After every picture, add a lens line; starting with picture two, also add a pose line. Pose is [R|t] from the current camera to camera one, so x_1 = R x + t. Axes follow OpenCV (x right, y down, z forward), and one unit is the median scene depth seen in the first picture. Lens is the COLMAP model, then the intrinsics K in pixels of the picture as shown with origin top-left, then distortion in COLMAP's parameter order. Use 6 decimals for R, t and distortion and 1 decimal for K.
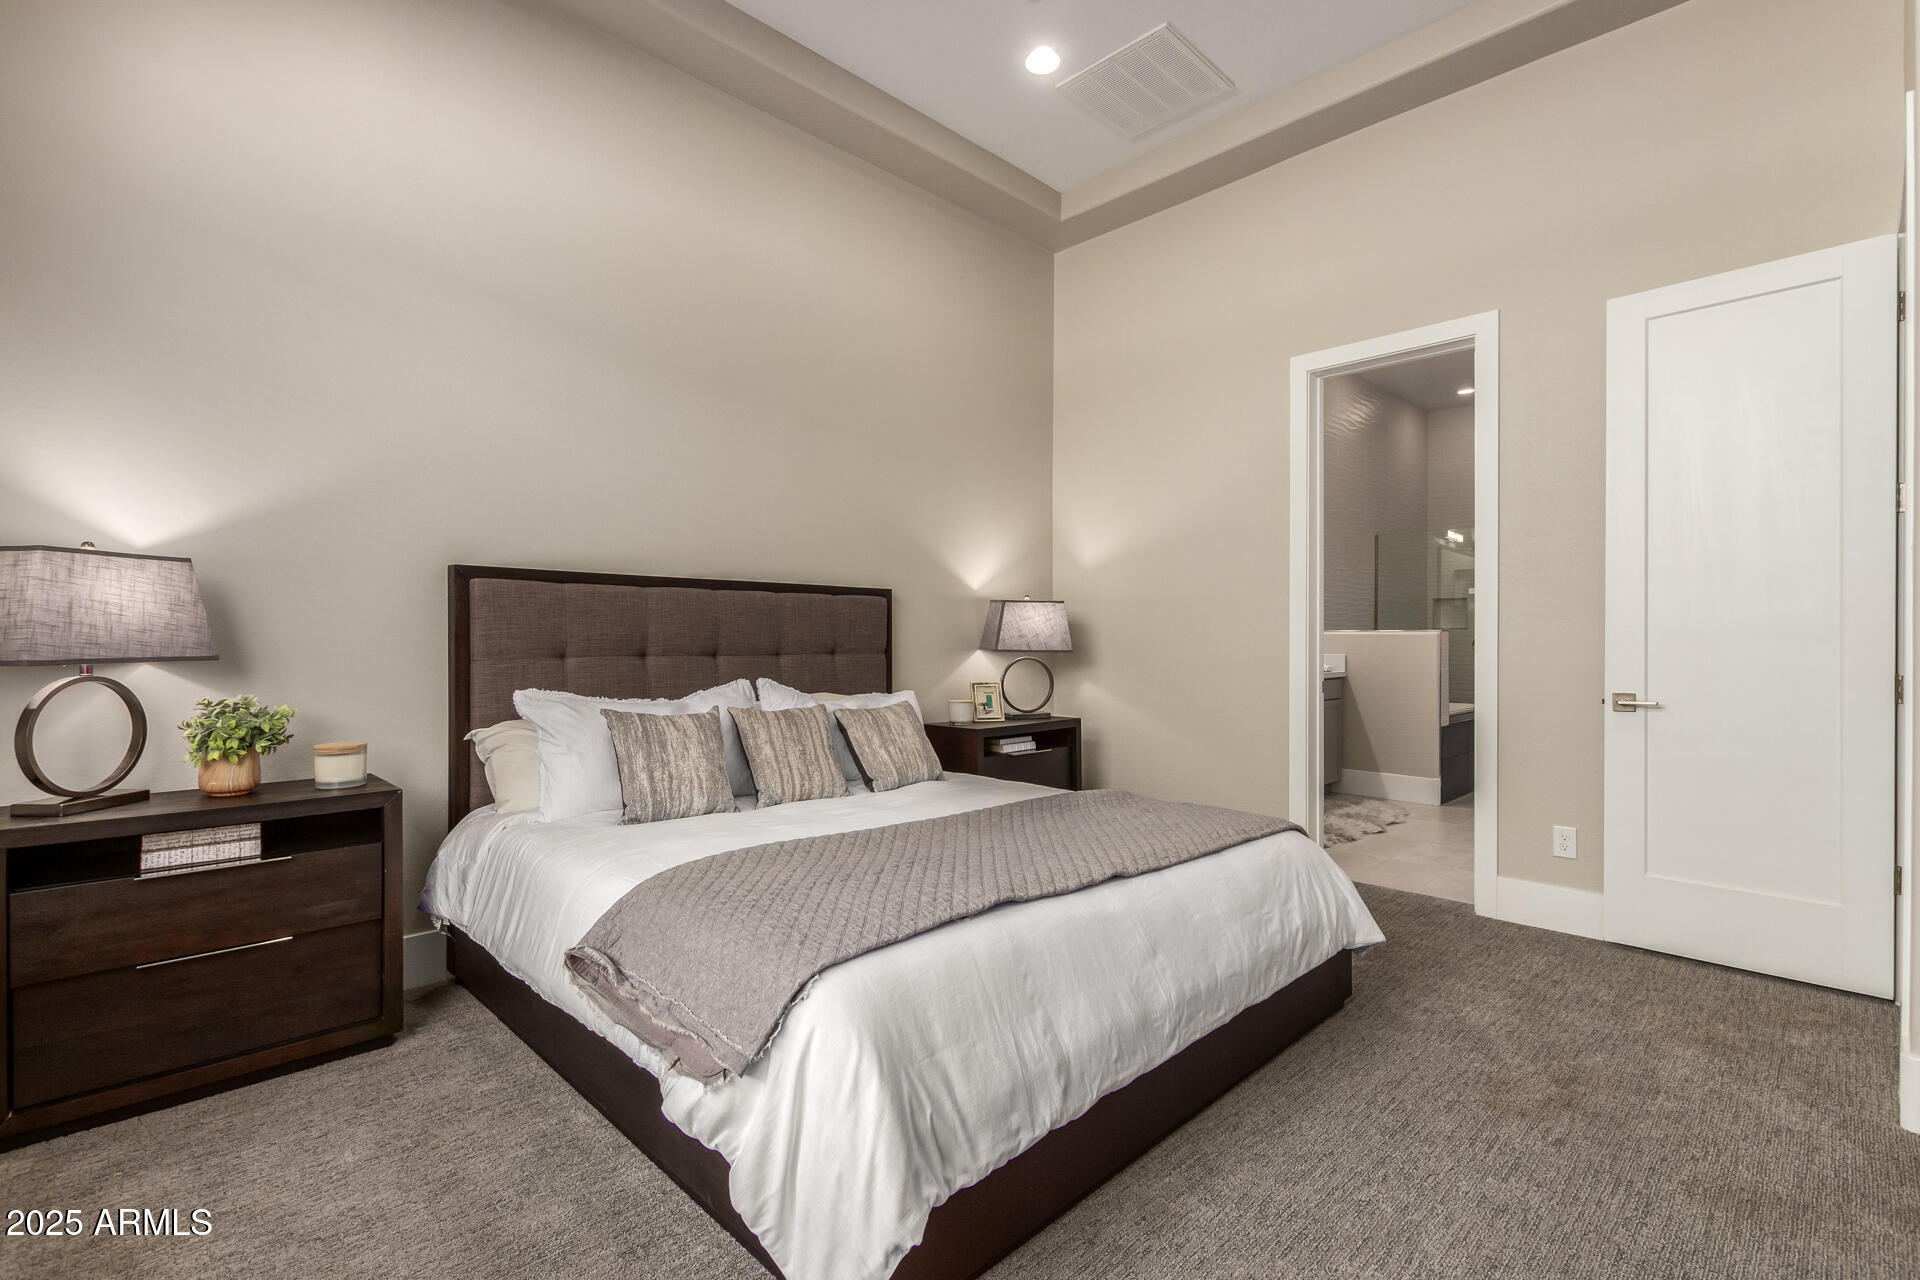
lens RADIAL K [[875.9, 0, 967.0], [0, 875.9, 635.3], [0, 0, 1]] dist [-0.000421, 0.000299]
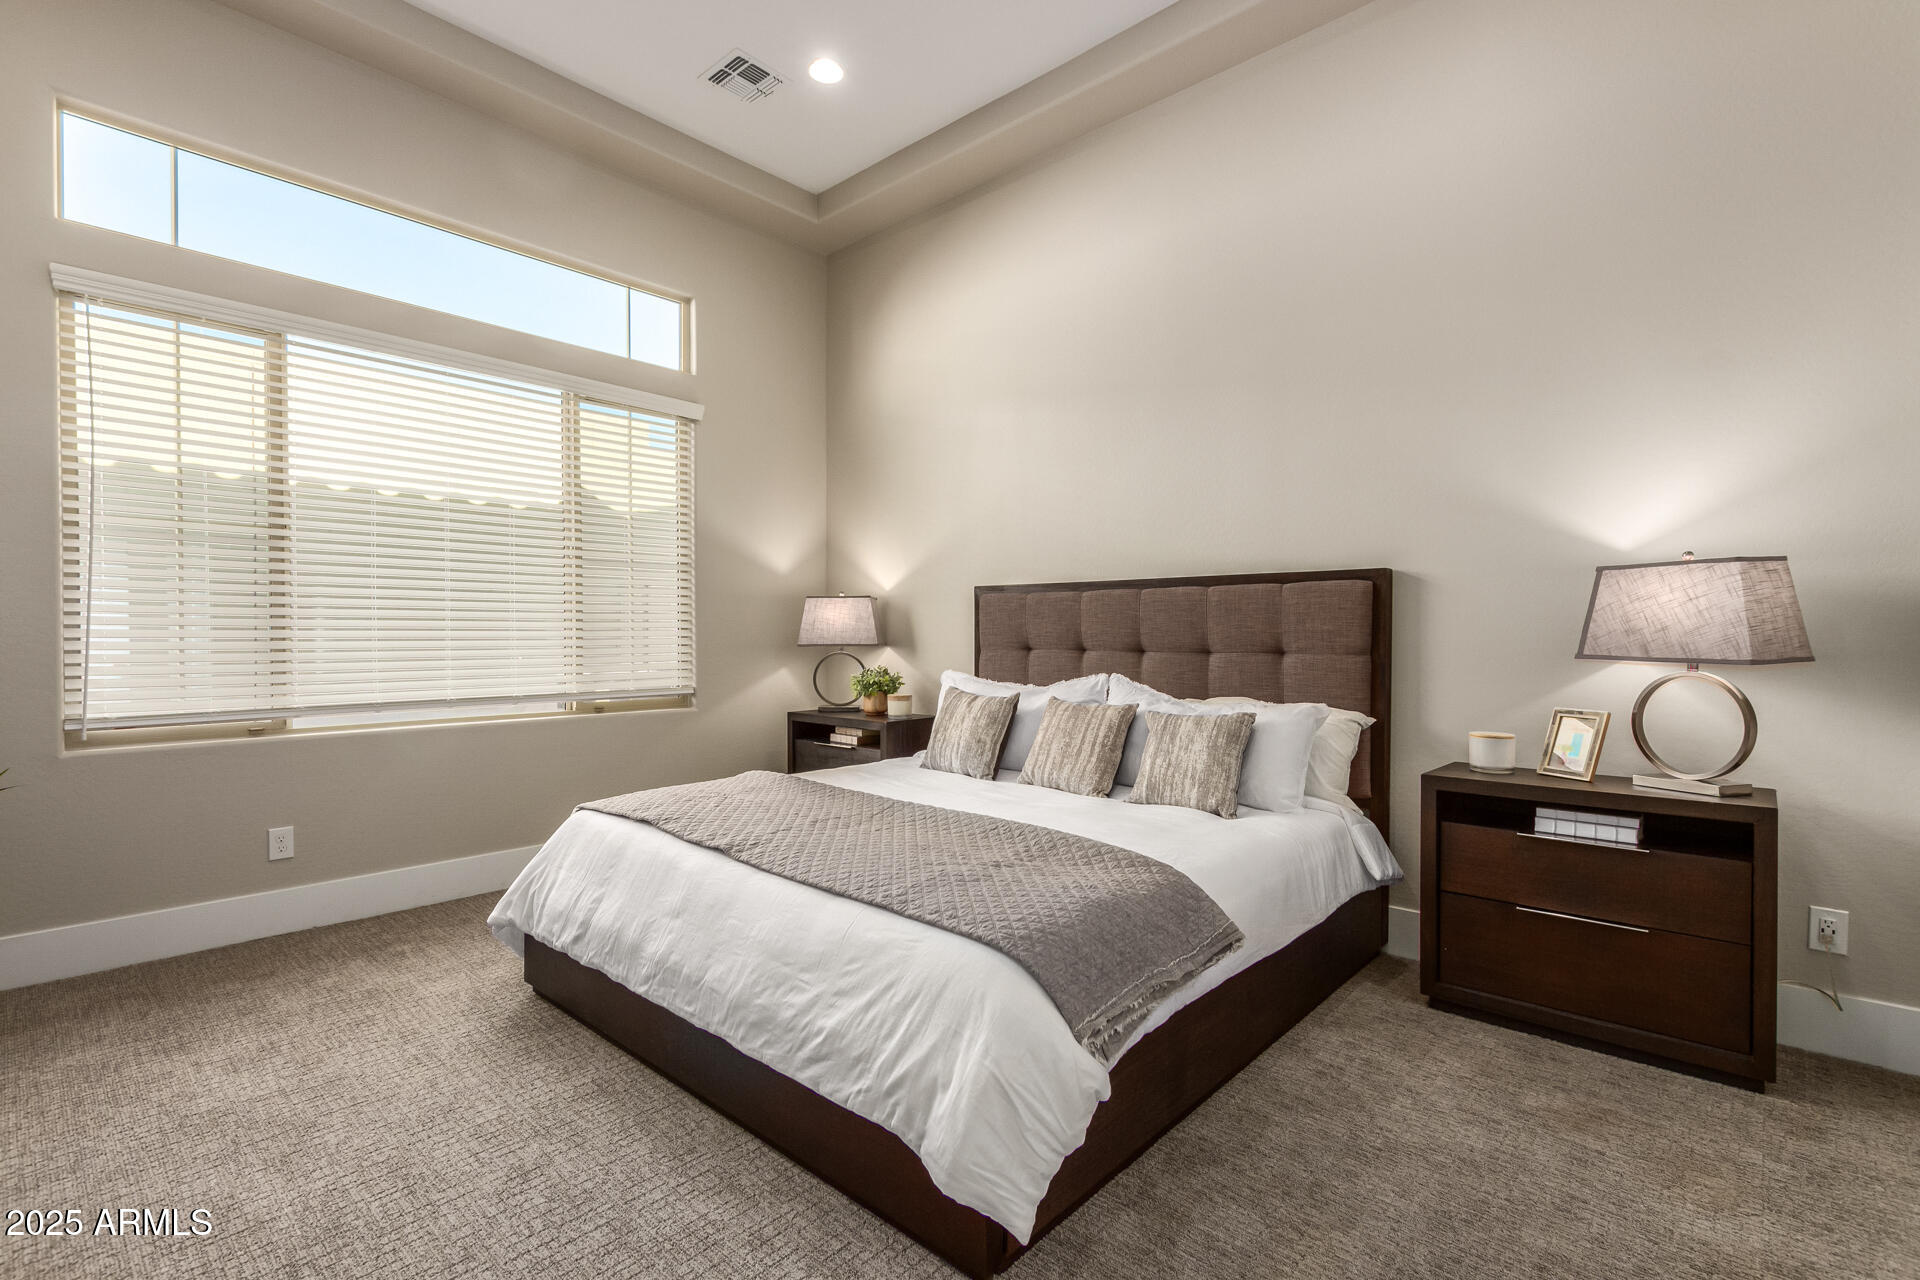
lens RADIAL K [[875.9, 0, 966.8], [0, 875.9, 644.5], [0, 0, 1]] dist [-0.000421, 0.000299]
pose [[0.053972, 0.011118, -0.998481, 0.881911], [0.003819, 0.999928, 0.011341, 0.002351], [0.998535, -0.004425, 0.053926, 0.854648]]
